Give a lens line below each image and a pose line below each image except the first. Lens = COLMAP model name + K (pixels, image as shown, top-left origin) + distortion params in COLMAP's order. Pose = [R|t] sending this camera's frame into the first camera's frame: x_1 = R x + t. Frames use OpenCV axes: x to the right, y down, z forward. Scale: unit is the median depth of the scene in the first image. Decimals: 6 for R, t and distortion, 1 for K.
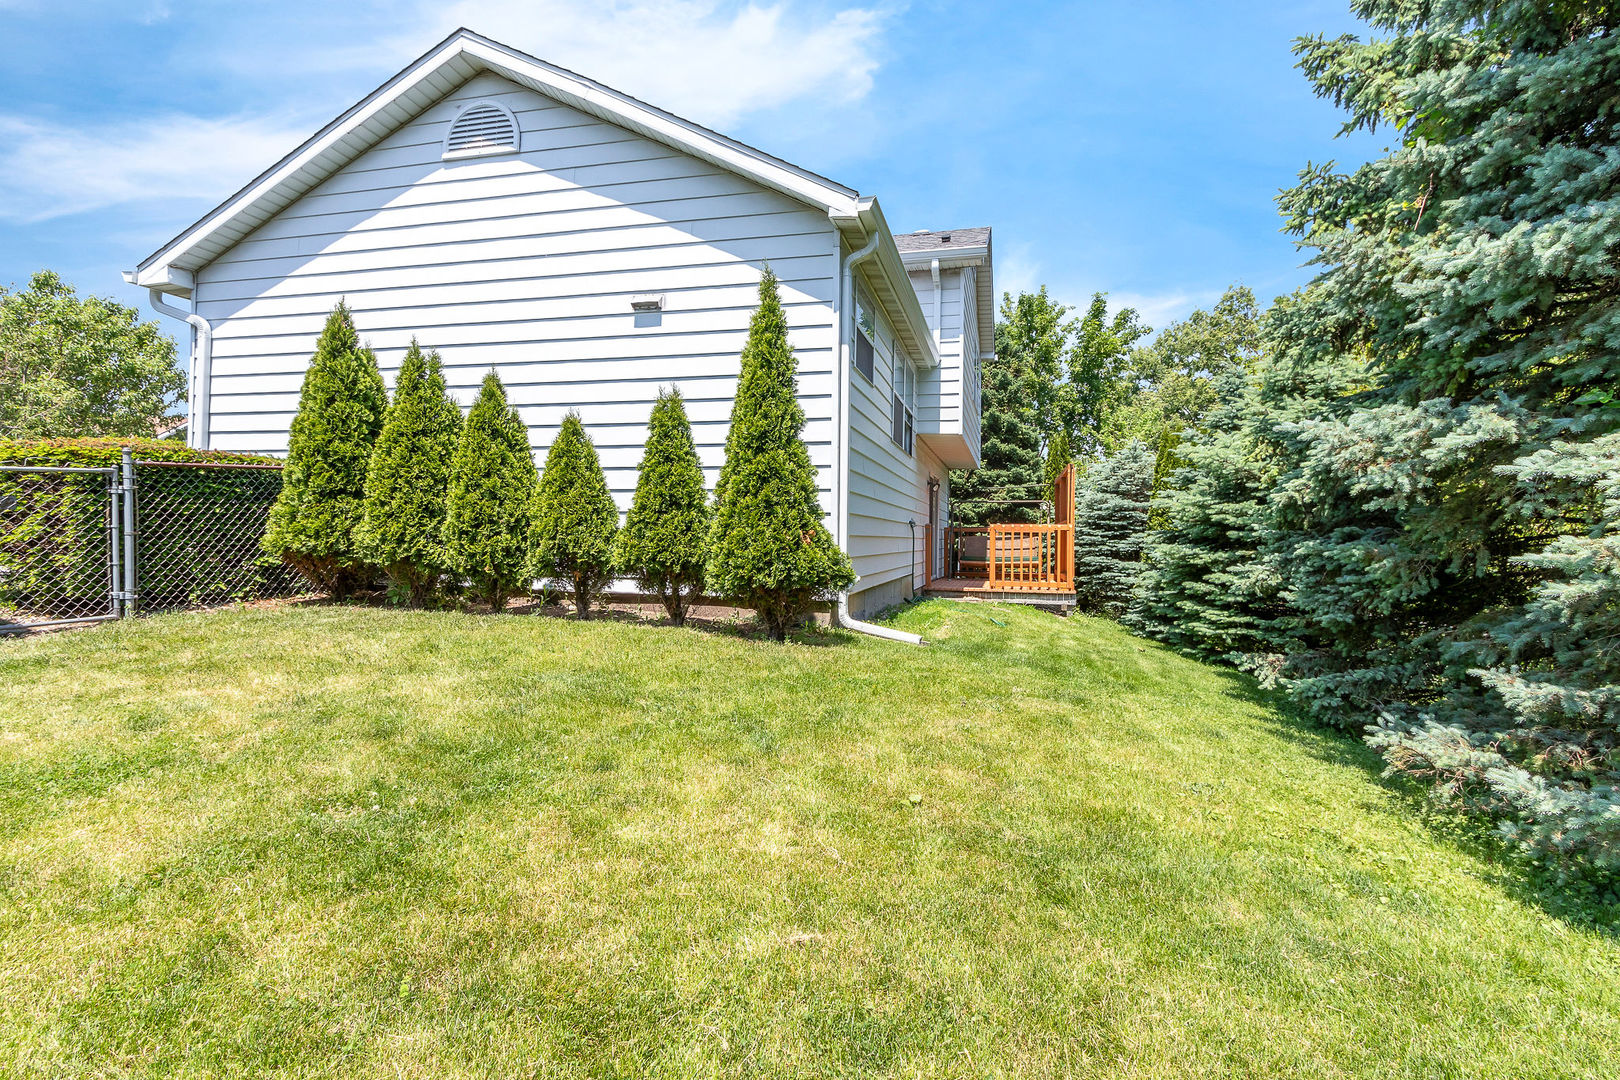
lens RADIAL K [[760.1, 0, 810.0], [0, 760.1, 540.0], [0, 0, 1]] dist [0.014363, -0.009012]
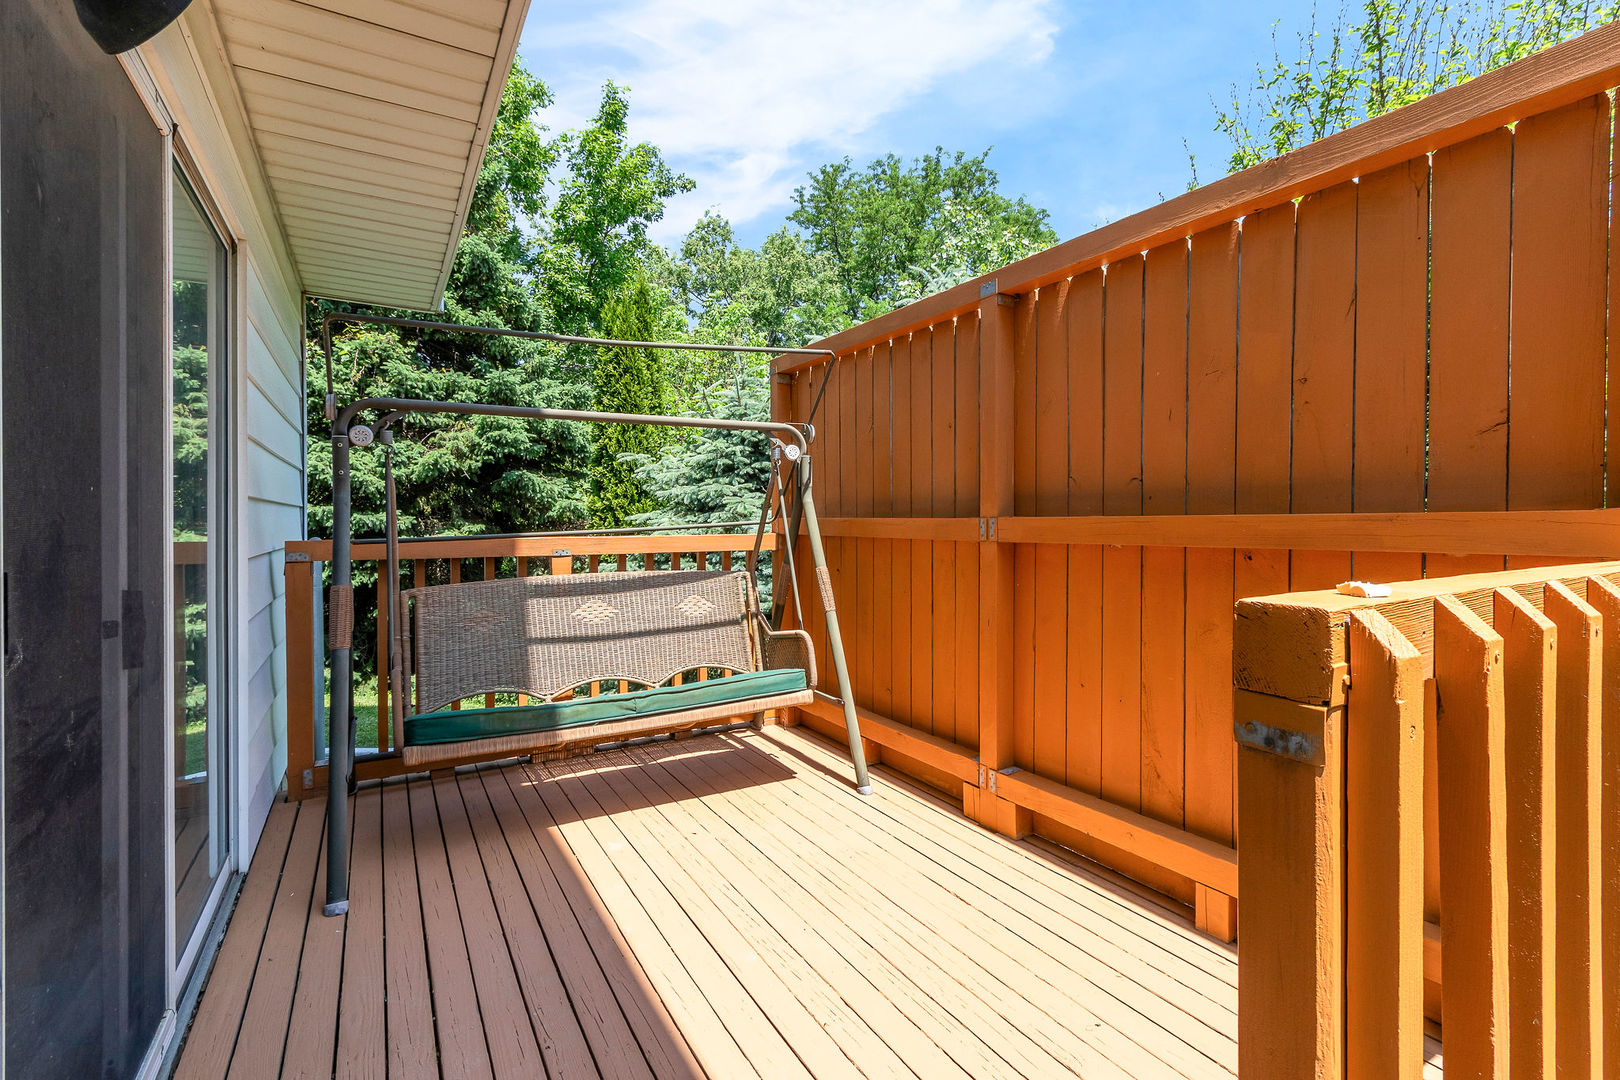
lens RADIAL K [[760.1, 0, 810.0], [0, 760.1, 540.0], [0, 0, 1]] dist [0.014363, -0.009012]
pose [[0.717006, -0.027348, 0.696530, 0.311973], [0.010935, 0.999548, 0.027988, -0.045762], [-0.696981, -0.012451, 0.716981, 1.743804]]
